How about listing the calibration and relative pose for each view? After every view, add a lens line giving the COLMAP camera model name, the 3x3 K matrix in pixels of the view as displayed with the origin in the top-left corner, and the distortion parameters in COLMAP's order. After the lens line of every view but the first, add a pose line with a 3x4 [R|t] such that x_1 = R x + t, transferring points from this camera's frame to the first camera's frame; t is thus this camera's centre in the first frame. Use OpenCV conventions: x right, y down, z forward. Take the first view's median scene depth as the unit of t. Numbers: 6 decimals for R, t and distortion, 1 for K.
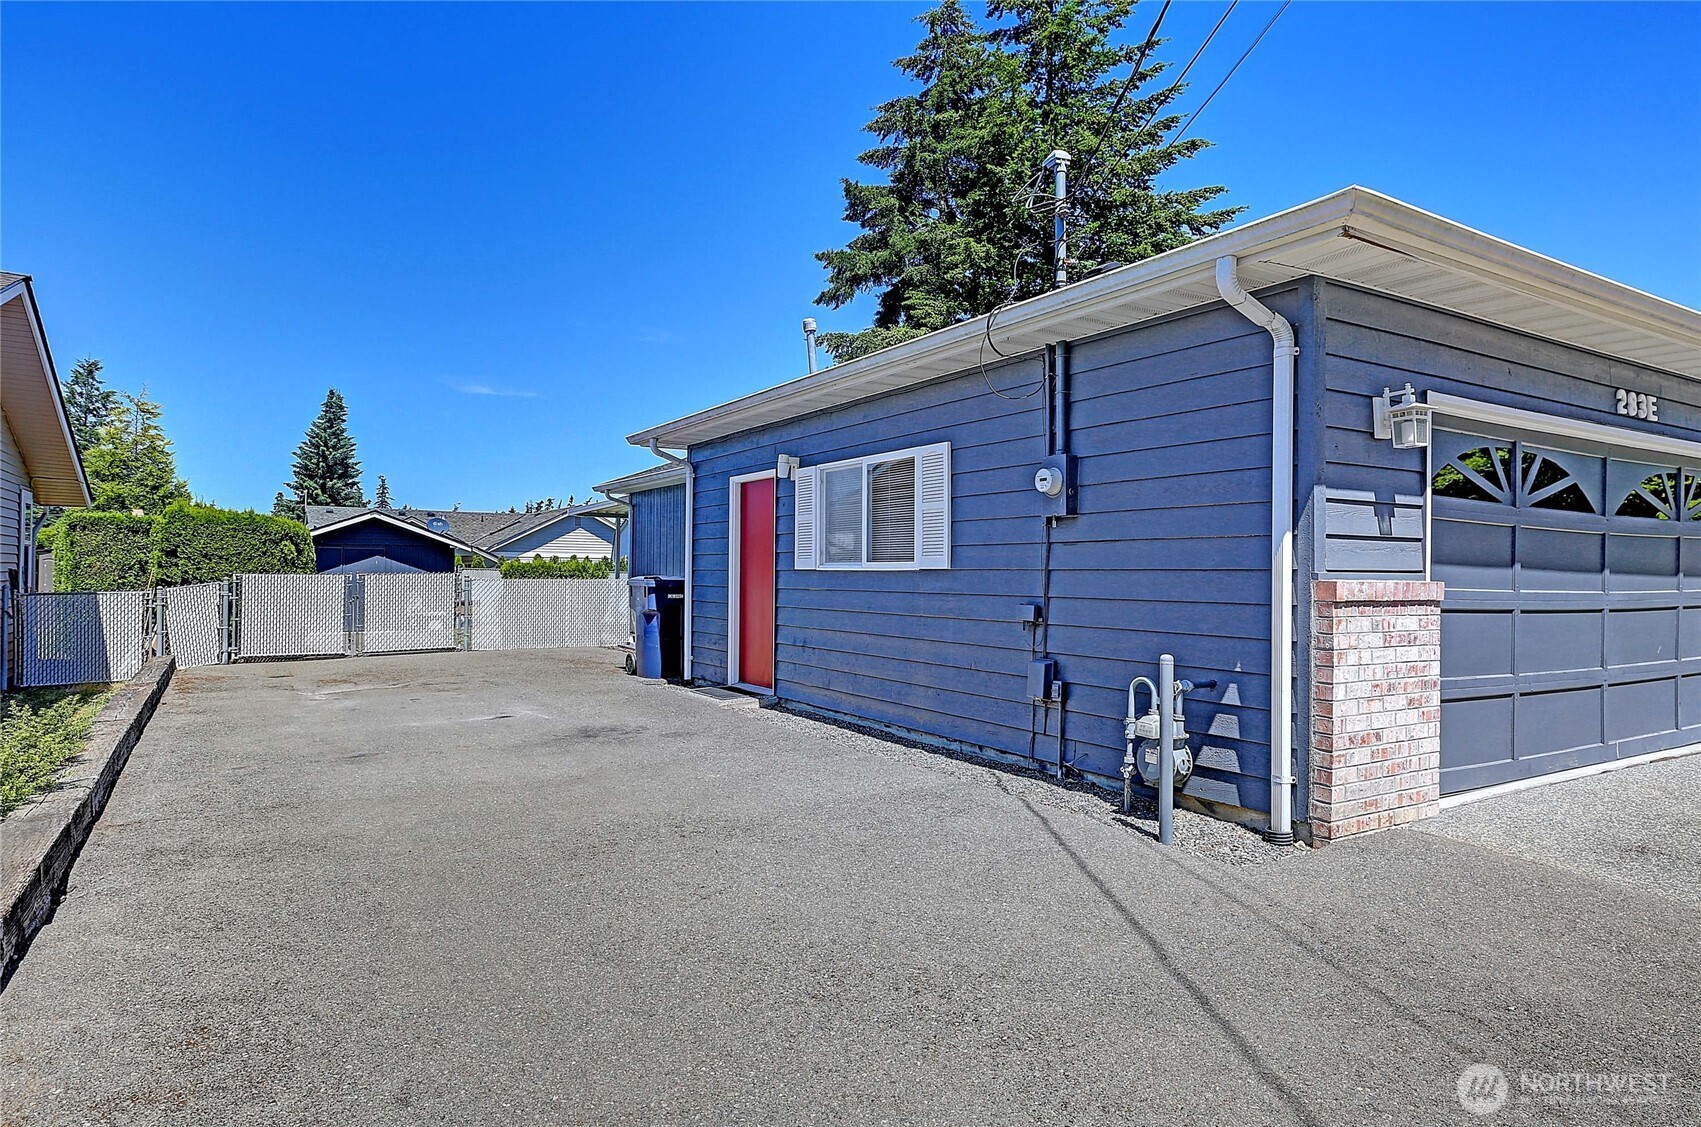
lens RADIAL K [[999.6, 0, 850.5], [0, 999.6, 563.5], [0, 0, 1]] dist [0.003199, -0.001764]
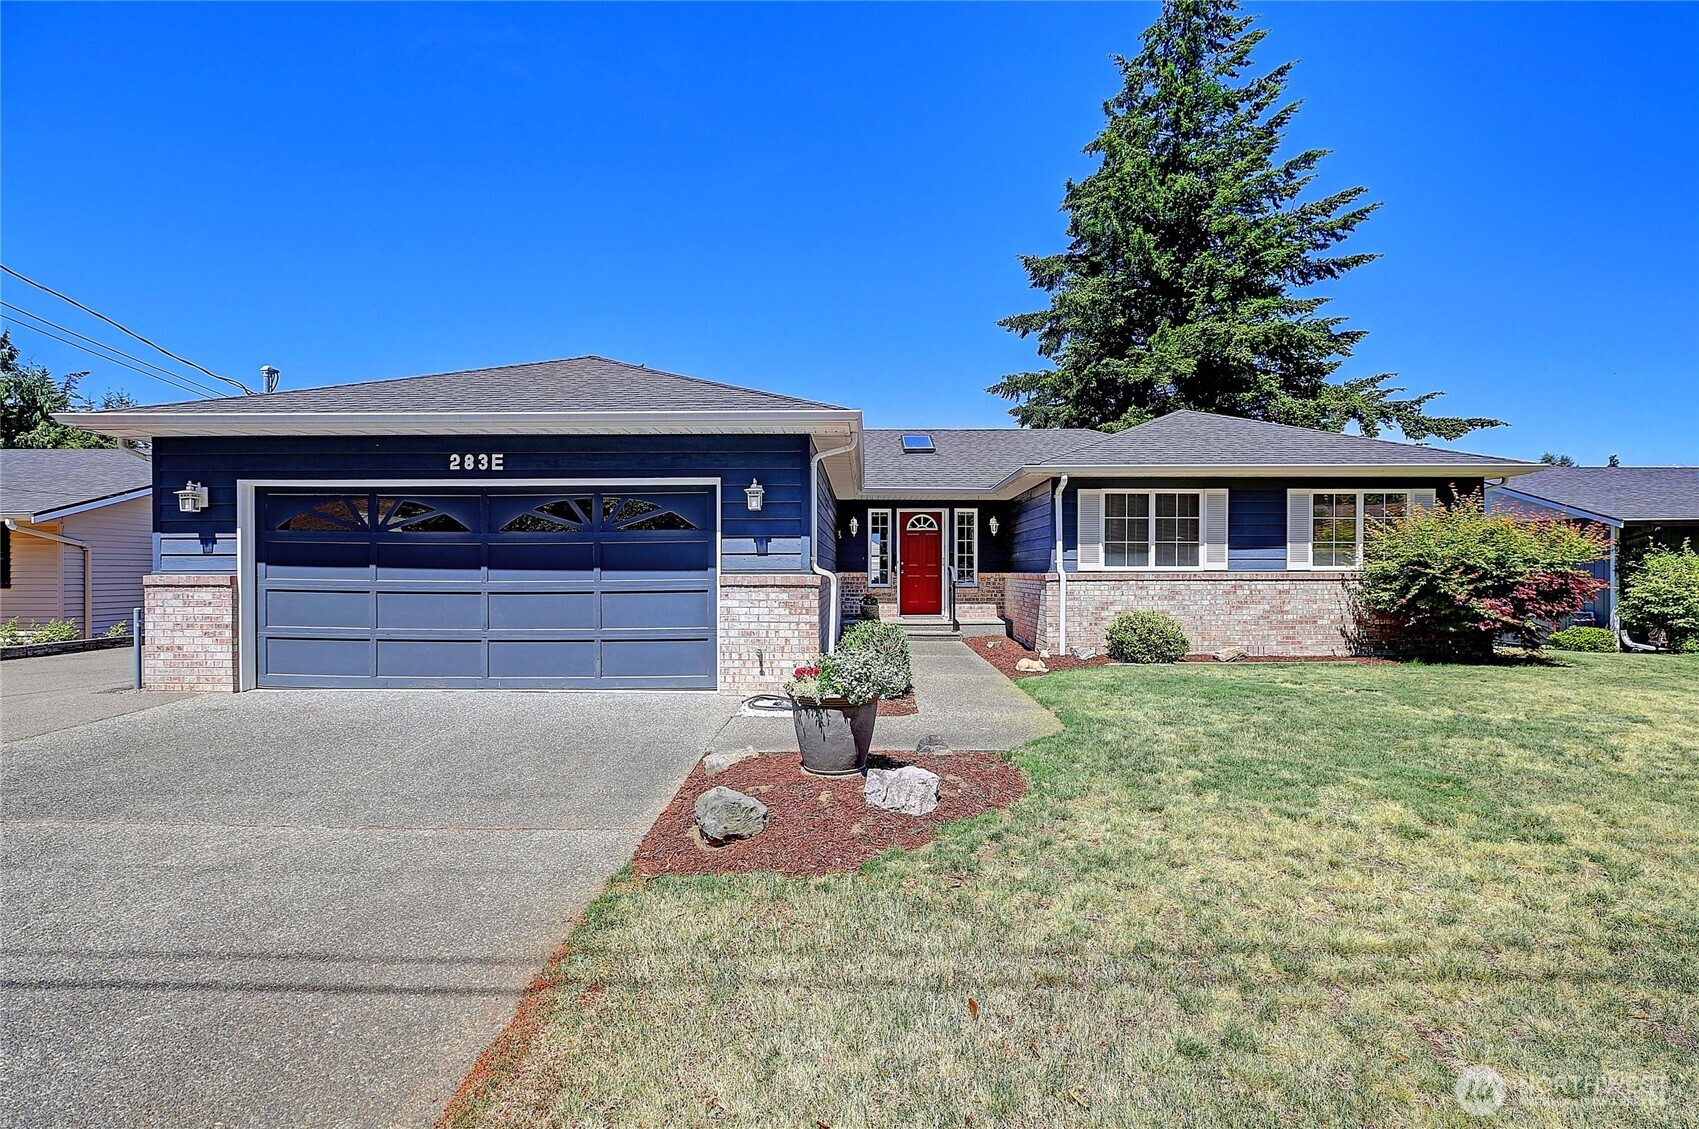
lens RADIAL K [[772.7, 0, 871.0], [0, 772.7, 570.2], [0, 0, 1]] dist [-0.016959, 0.000778]
pose [[0.809476, -0.011985, -0.587031, 0.431734], [0.013821, 0.999904, -0.001357, 0.004690], [0.586991, -0.007015, 0.809563, 0.088252]]
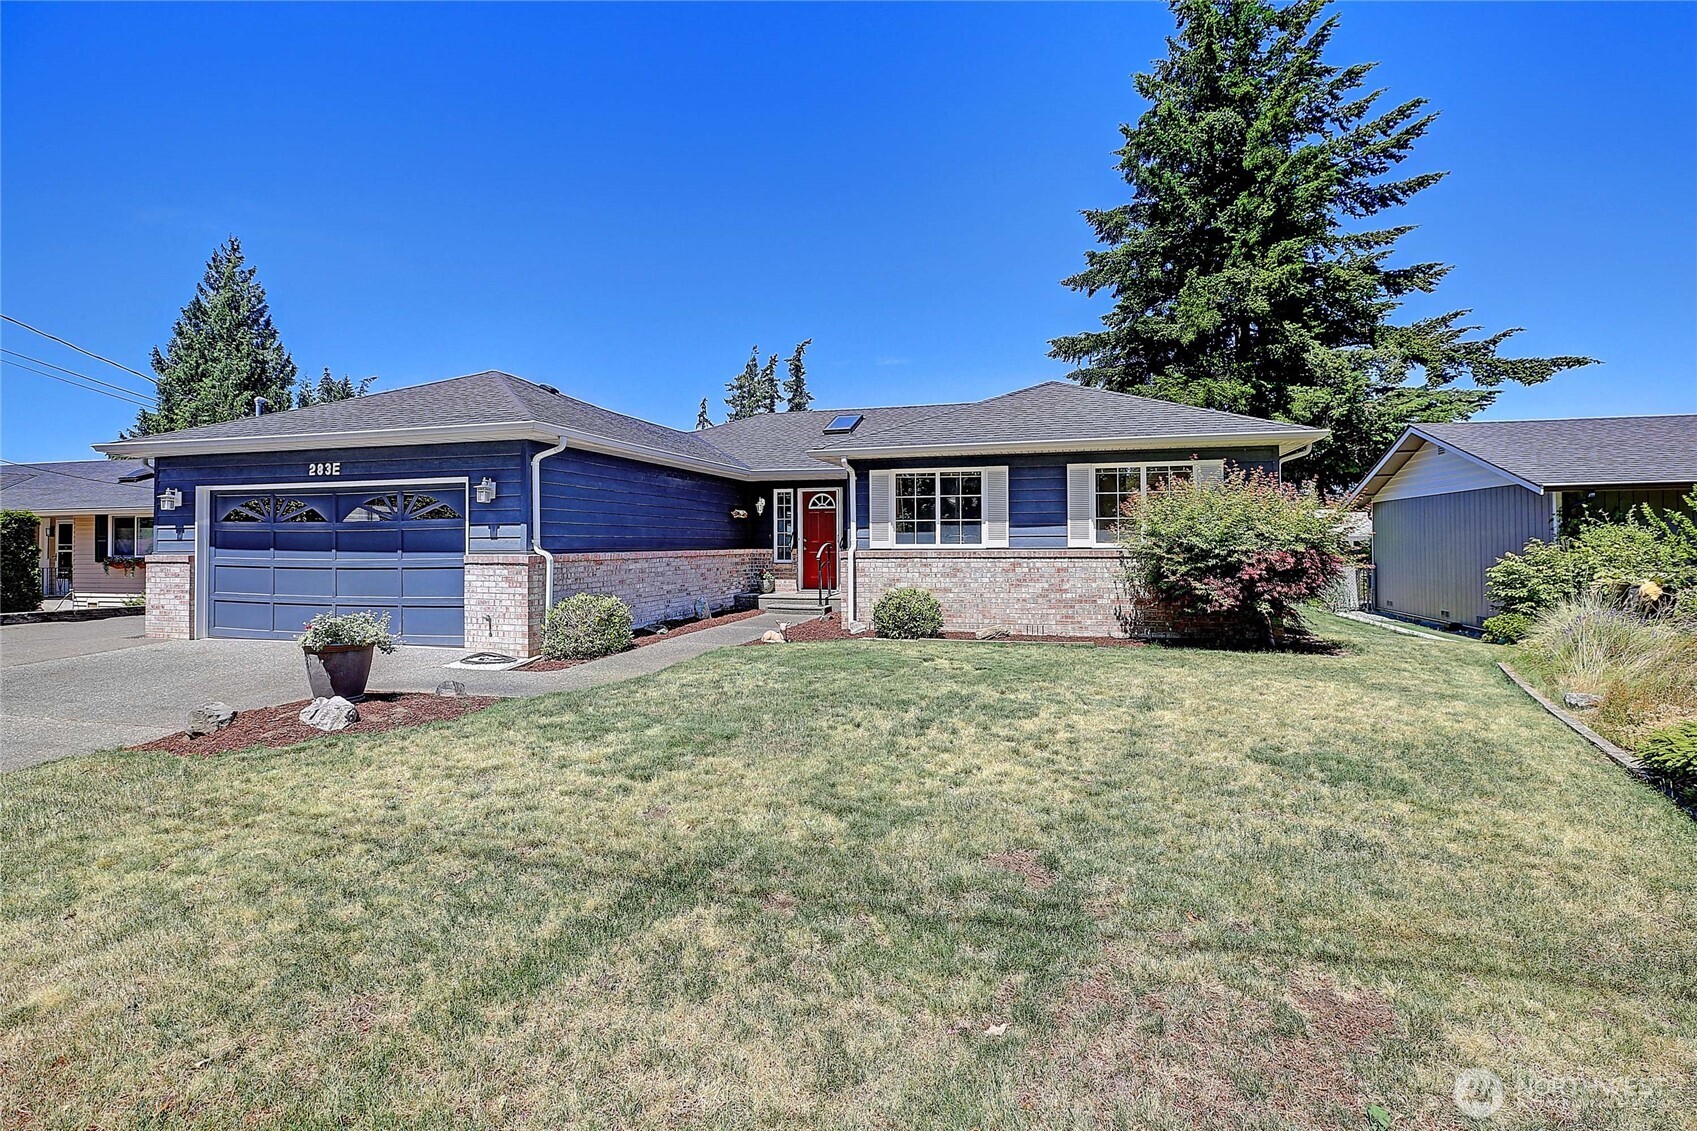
lens RADIAL K [[803.0, 0, 848.6], [0, 803.0, 523.5], [0, 0, 1]] dist [-0.015438, 0.000366]
pose [[0.620451, -0.033048, -0.783548, 0.608163], [0.018139, 0.999449, -0.027791, 0.004219], [0.784035, 0.003030, 0.620709, 0.190954]]
